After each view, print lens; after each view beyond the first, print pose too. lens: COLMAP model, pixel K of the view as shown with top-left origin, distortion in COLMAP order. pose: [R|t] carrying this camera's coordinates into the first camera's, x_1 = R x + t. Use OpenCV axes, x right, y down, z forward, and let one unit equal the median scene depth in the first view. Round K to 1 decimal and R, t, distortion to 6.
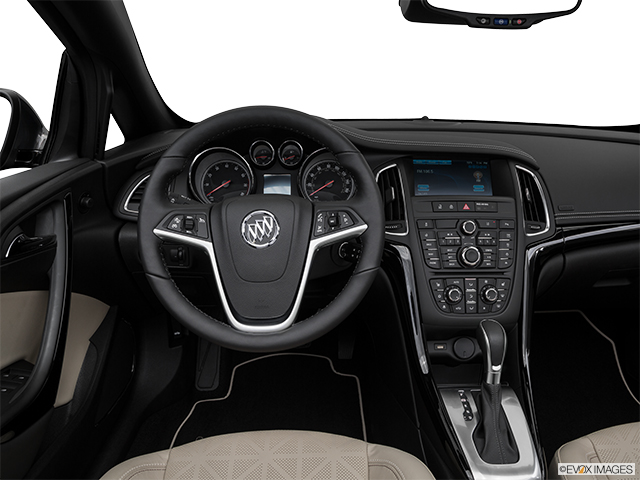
lens RADIAL K [[482.2, 0, 334.1], [0, 482.2, 241.2], [0, 0, 1]] dist [-0.115550, 0.046126]
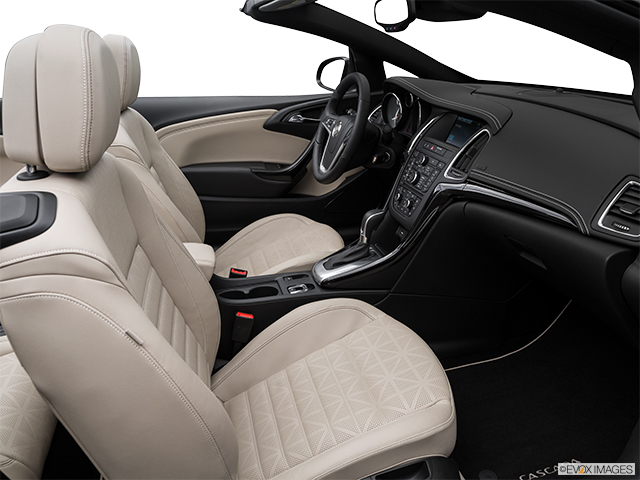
lens RADIAL K [[482.2, 0, 323.6], [0, 482.2, 239.5], [0, 0, 1]] dist [-0.115550, 0.046126]
pose [[0.250754, 0.359368, -0.898876, 1.653067], [-0.265875, 0.918400, 0.293004, -0.158633], [0.930824, 0.165516, 0.325839, 0.263891]]
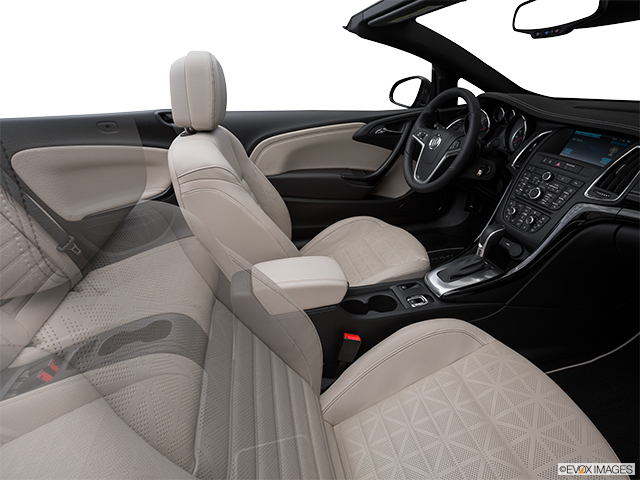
lens RADIAL K [[329.5, 0, 323.7], [0, 329.5, 235.3], [0, 0, 1]] dist [-0.036402, 0.003845]
pose [[0.195592, 0.421242, -0.885606, 1.123479], [-0.263210, 0.892464, 0.366372, -0.052227], [0.944703, 0.161441, 0.285434, 0.082350]]
